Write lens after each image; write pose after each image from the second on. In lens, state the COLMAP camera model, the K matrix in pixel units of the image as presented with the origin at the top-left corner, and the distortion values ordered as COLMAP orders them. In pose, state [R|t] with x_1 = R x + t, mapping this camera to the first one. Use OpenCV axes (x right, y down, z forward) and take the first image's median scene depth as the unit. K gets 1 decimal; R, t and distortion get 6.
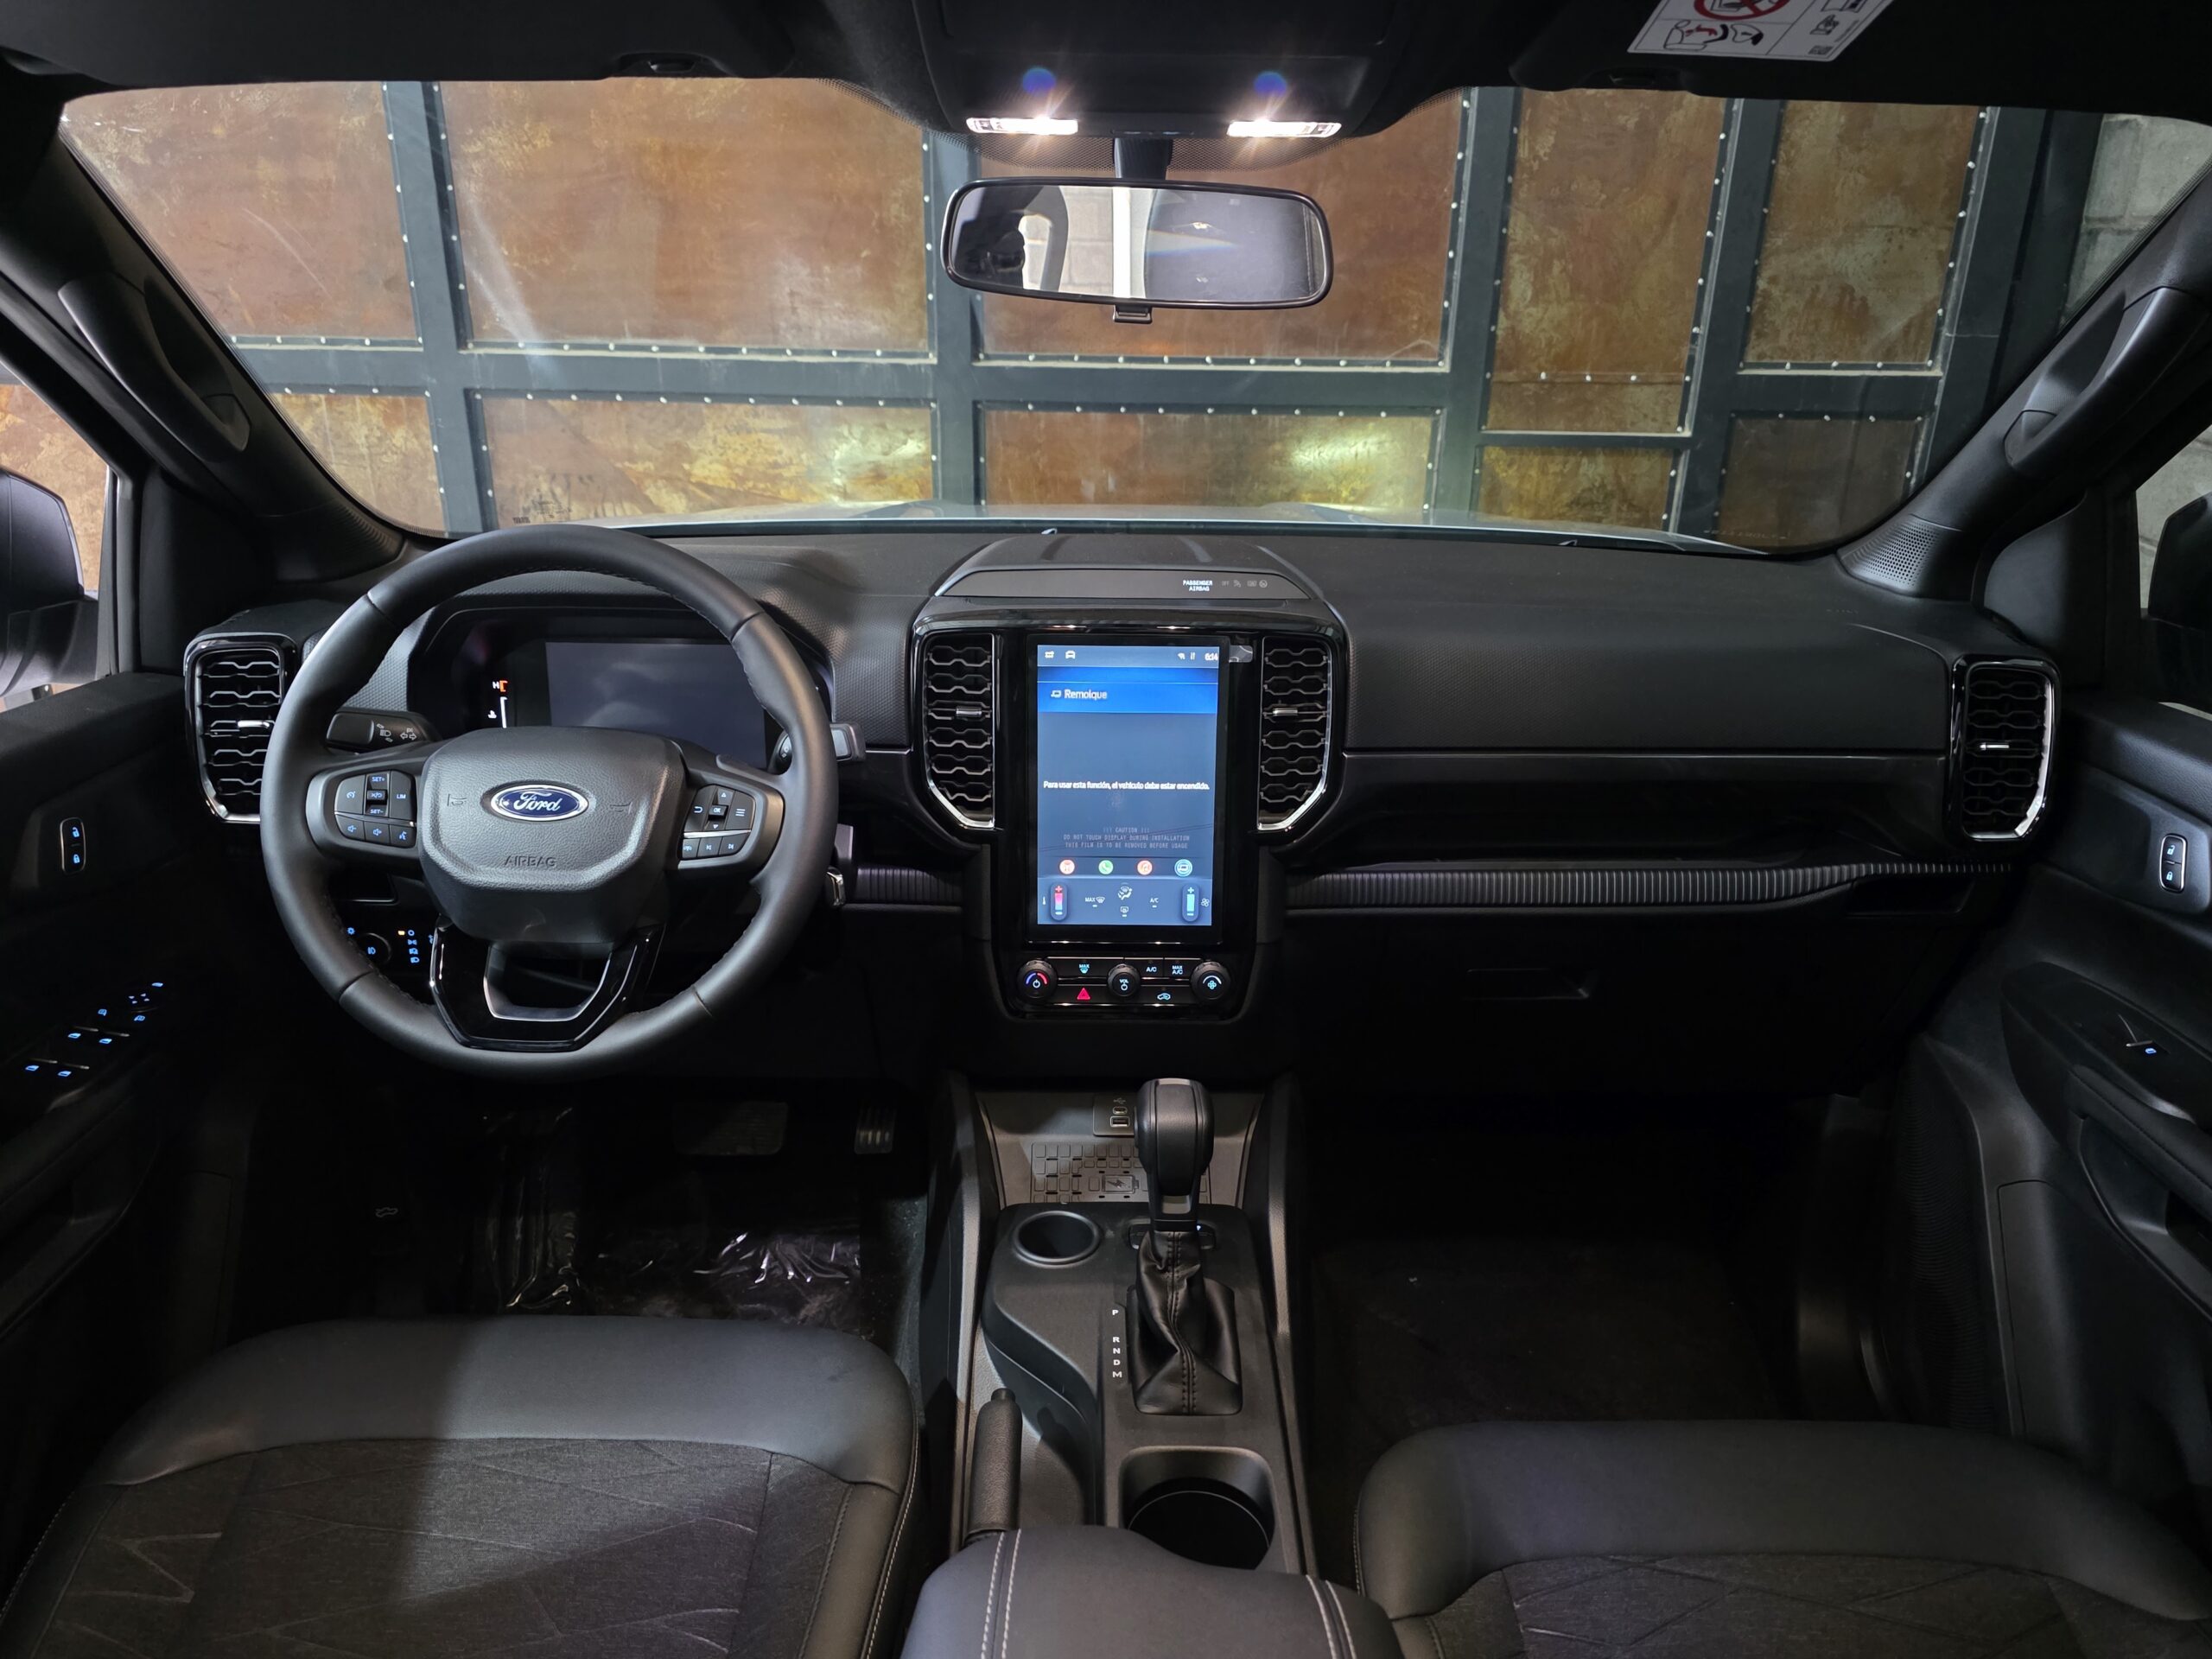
lens RADIAL K [[1477.3, 0, 1113.4], [0, 1477.3, 822.5], [0, 0, 1]] dist [0.060354, -0.071047]
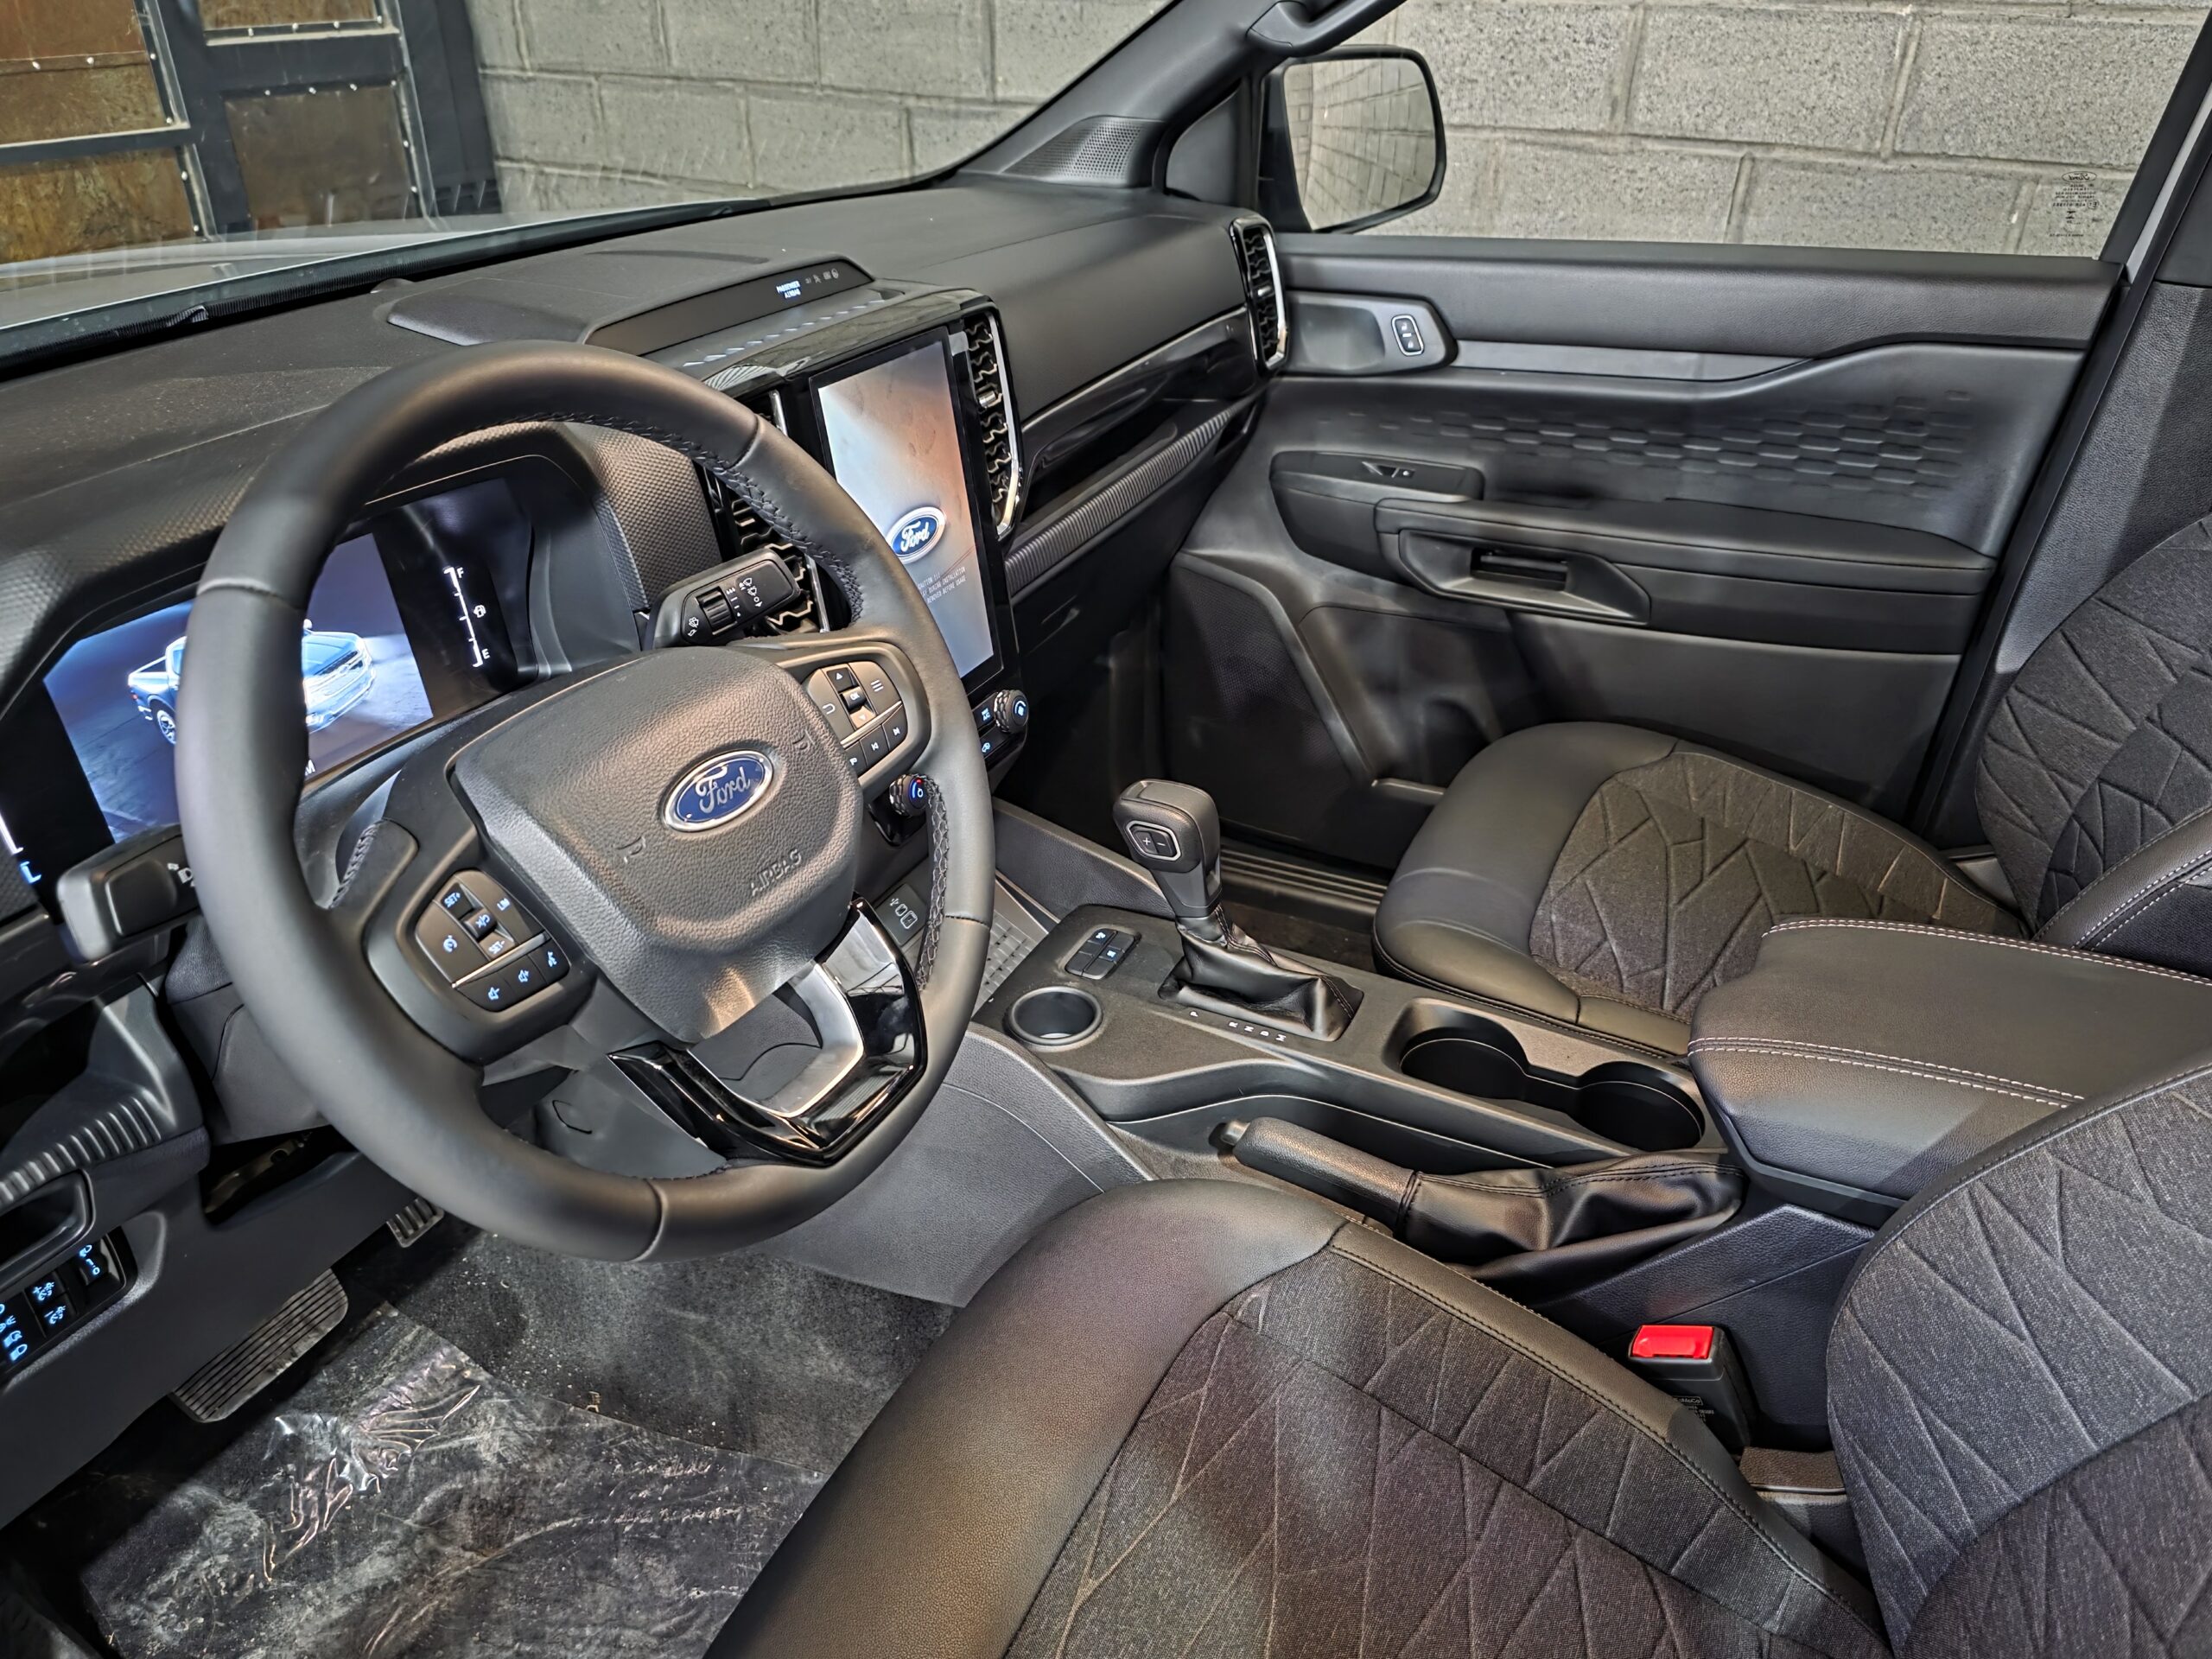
lens RADIAL K [[1481.3, 0, 1047.9], [0, 1481.3, 818.1], [0, 0, 1]] dist [0.084221, -0.064543]
pose [[0.485188, -0.459718, 0.743809, -0.671492], [0.325036, 0.884509, 0.334657, -0.141964], [-0.811754, 0.079393, 0.578578, 0.452951]]
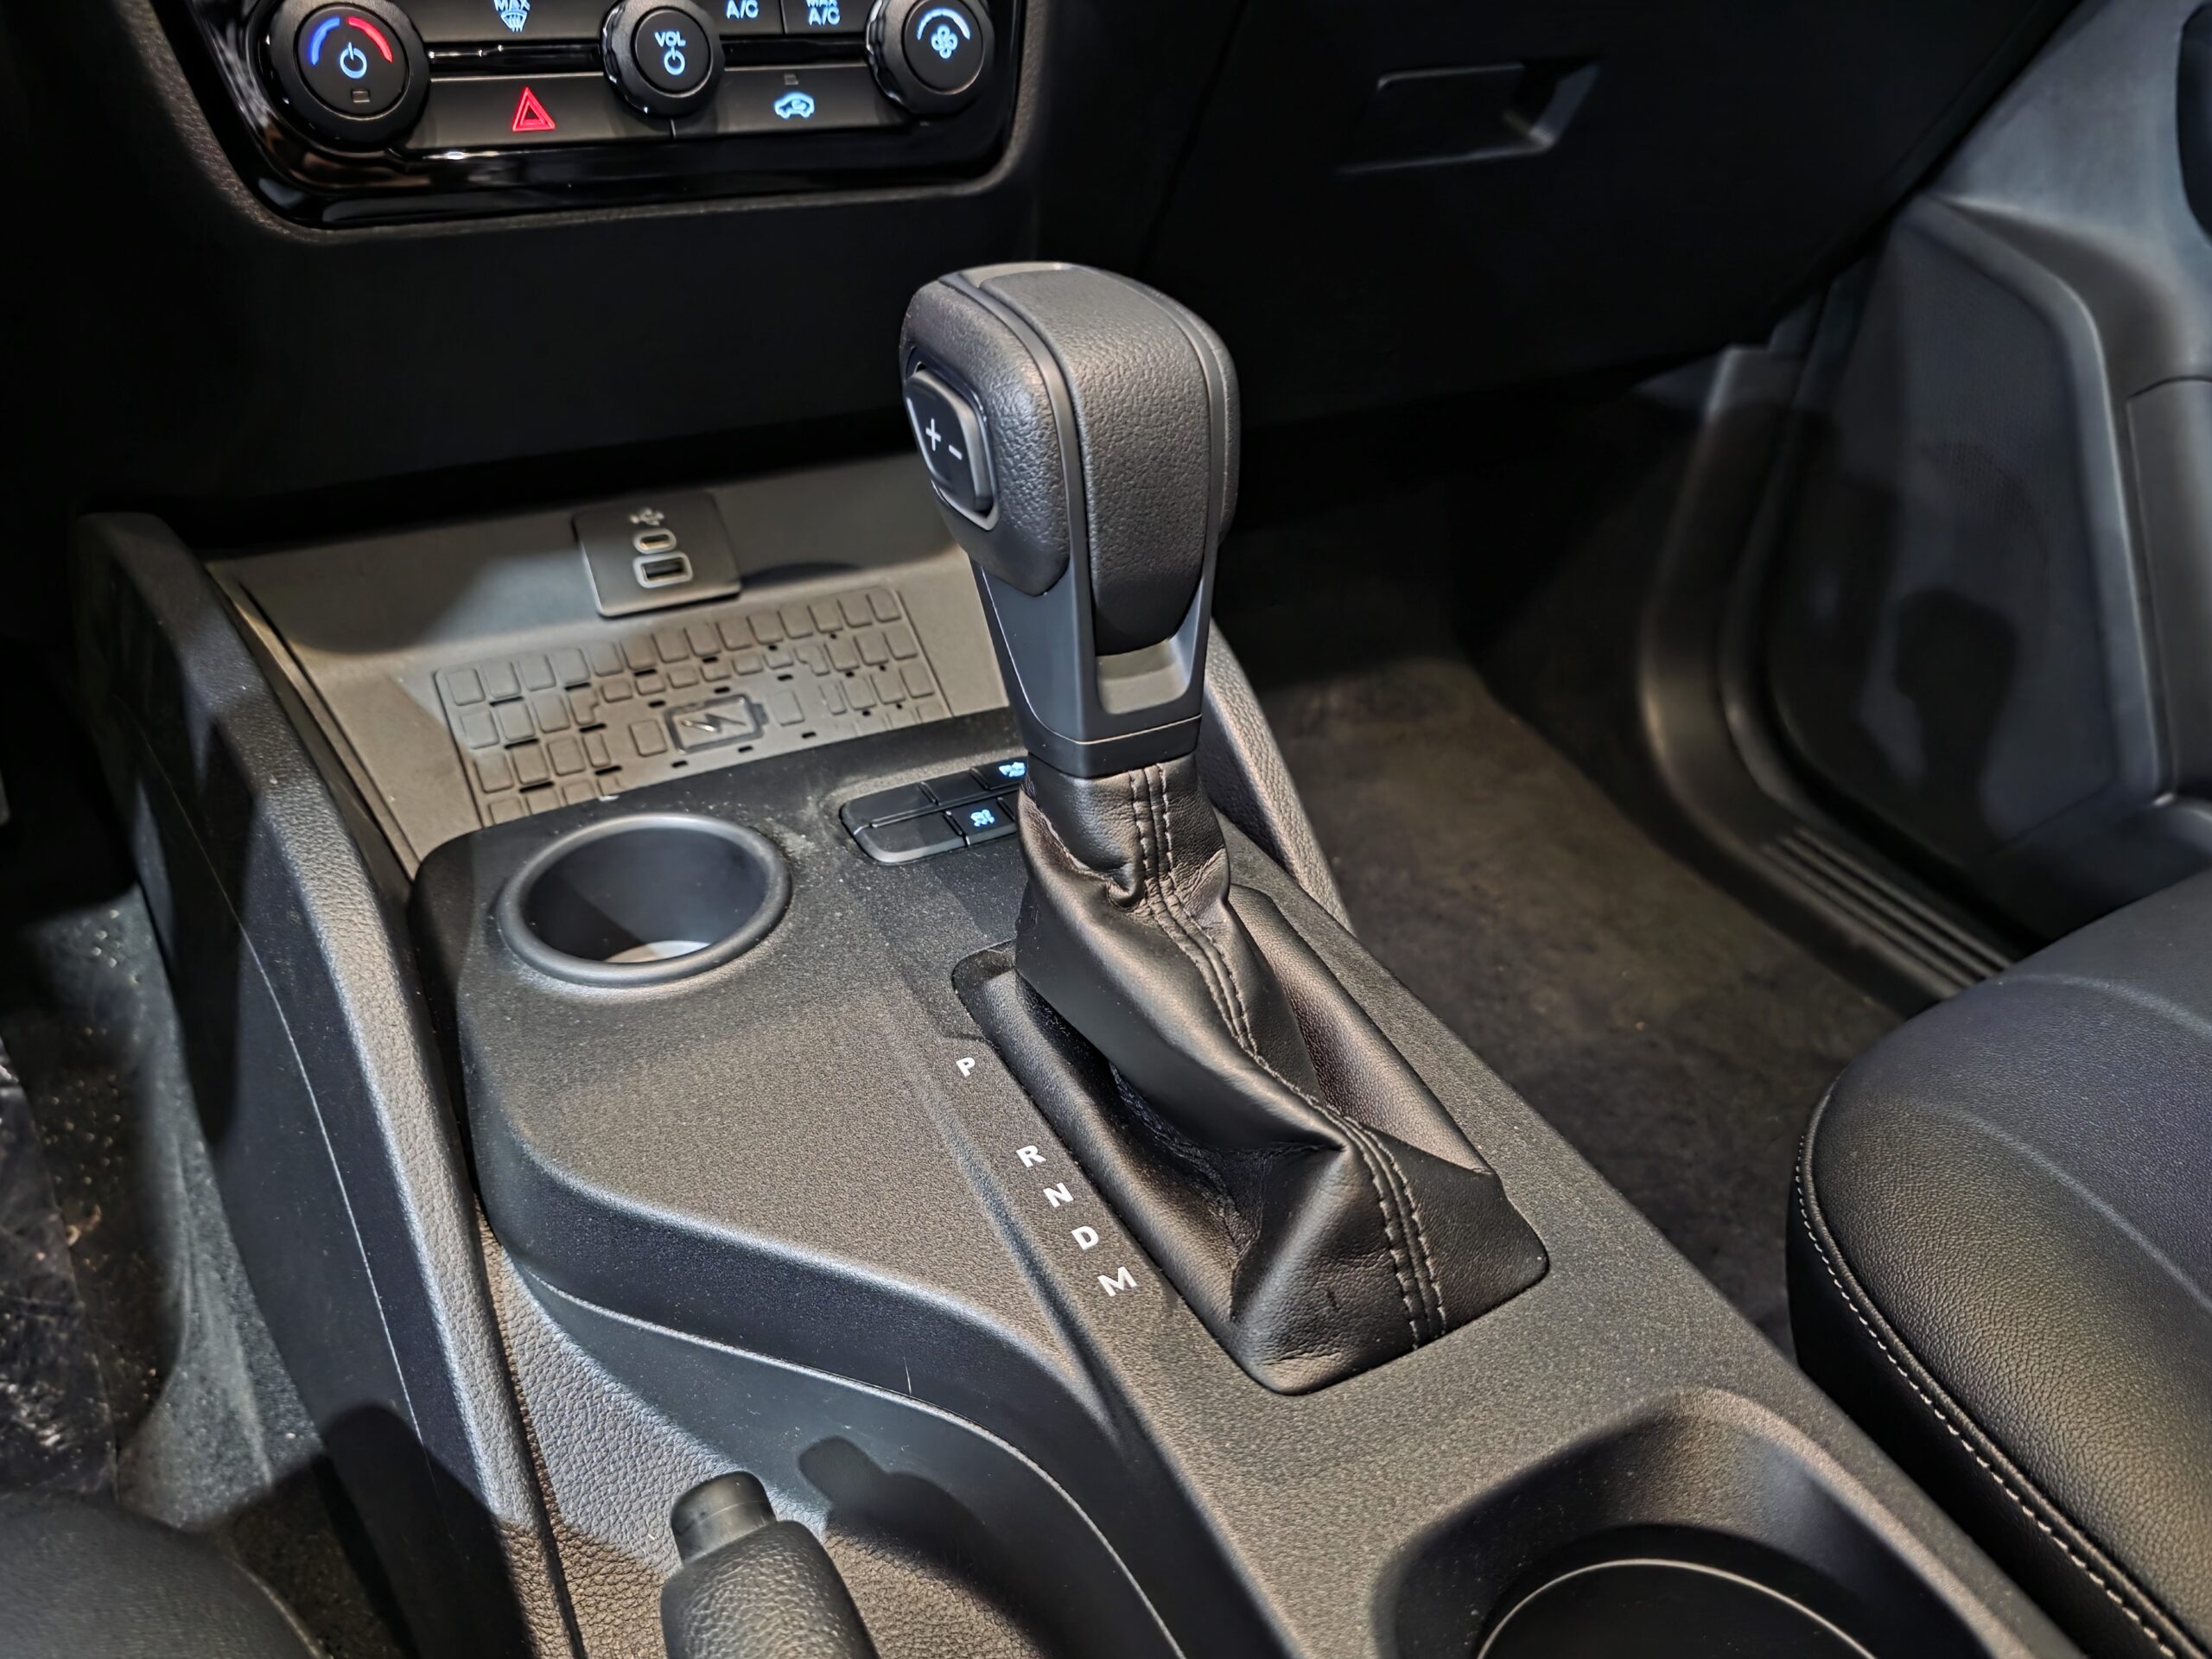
lens RADIAL K [[1558.6, 0, 1109.4], [0, 1558.6, 830.5], [0, 0, 1]] dist [0.057614, -0.090811]
pose [[0.874717, -0.251377, 0.414342, -0.086758], [0.120889, 0.941109, 0.315753, 0.171488], [-0.469314, -0.226105, 0.853593, 0.667233]]
